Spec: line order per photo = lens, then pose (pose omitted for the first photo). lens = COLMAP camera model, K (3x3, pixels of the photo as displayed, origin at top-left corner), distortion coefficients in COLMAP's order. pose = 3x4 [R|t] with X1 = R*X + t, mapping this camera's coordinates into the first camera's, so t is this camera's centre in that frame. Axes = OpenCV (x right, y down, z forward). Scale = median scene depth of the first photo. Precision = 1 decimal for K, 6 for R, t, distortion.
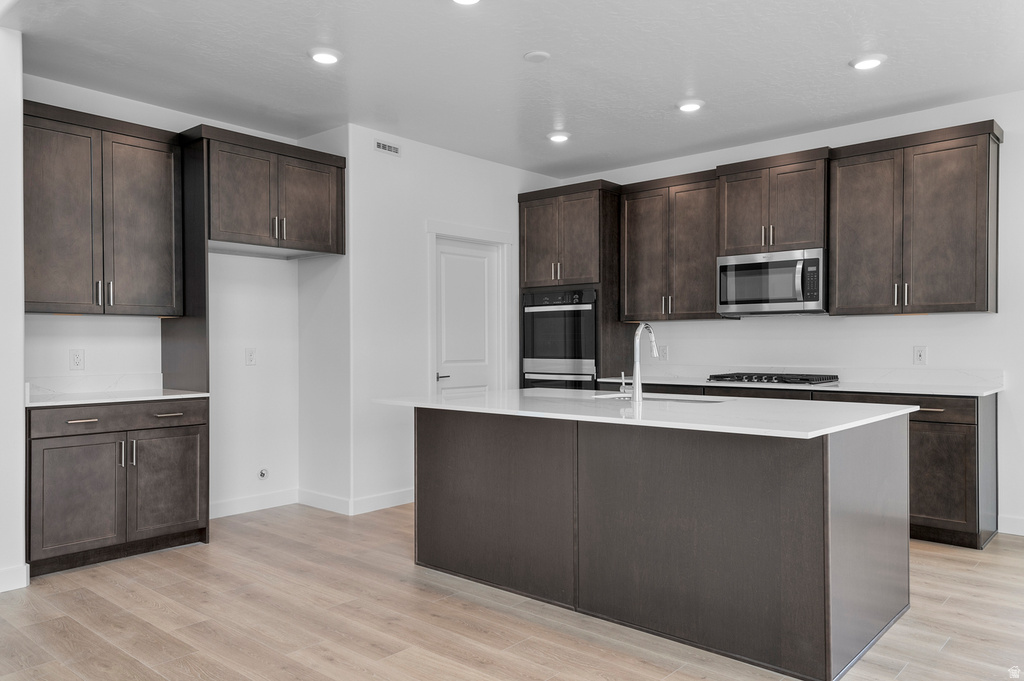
lens RADIAL K [[743.0, 0, 513.6], [0, 743.0, 341.8], [0, 0, 1]] dist [0.013619, 0.002680]
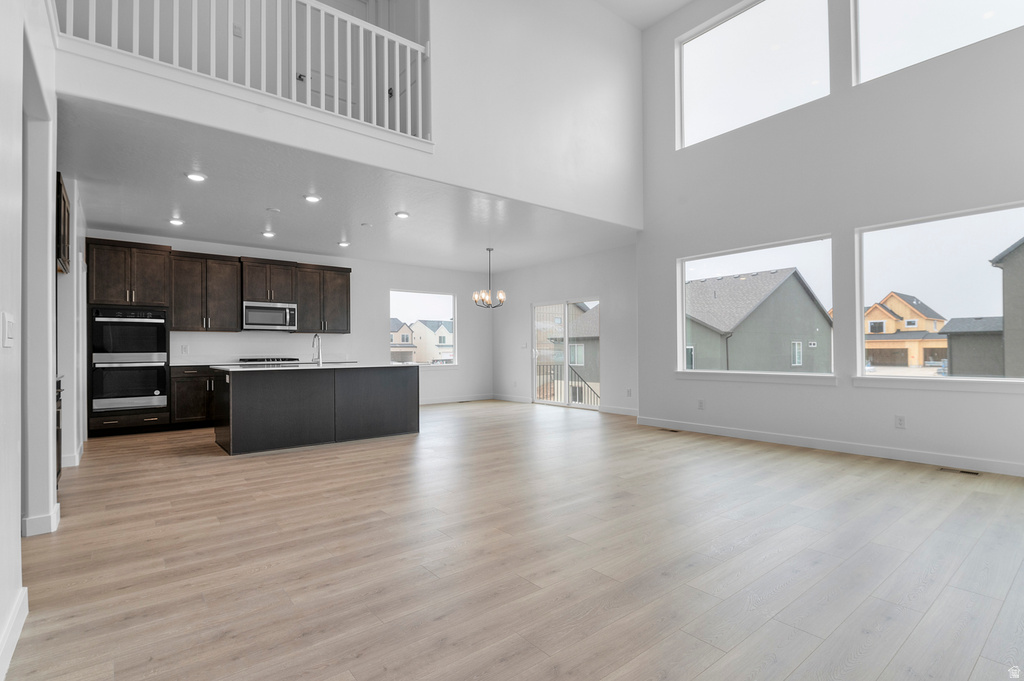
lens RADIAL K [[487.5, 0, 513.2], [0, 487.5, 346.3], [0, 0, 1]] dist [0.001121, -0.001585]
pose [[0.166012, 0.011565, 0.986056, -0.918384], [0.003249, 0.999919, -0.012274, 0.027406], [-0.986118, 0.005241, 0.165961, 0.056927]]
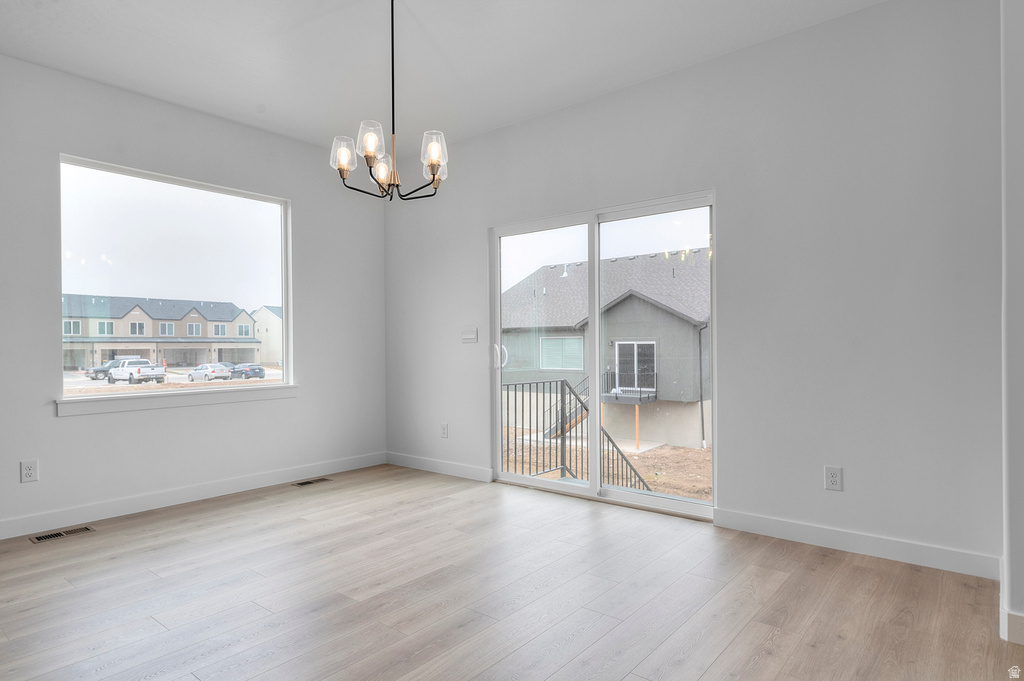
lens RADIAL K [[591.0, 0, 512.4], [0, 591.0, 342.7], [0, 0, 1]] dist [0.002221, 0.000237]
pose [[-0.032860, 0.010712, 0.999403, -0.761118], [0.003761, 0.999937, -0.010594, 0.026738], [-0.999453, 0.003411, -0.032898, 0.095484]]
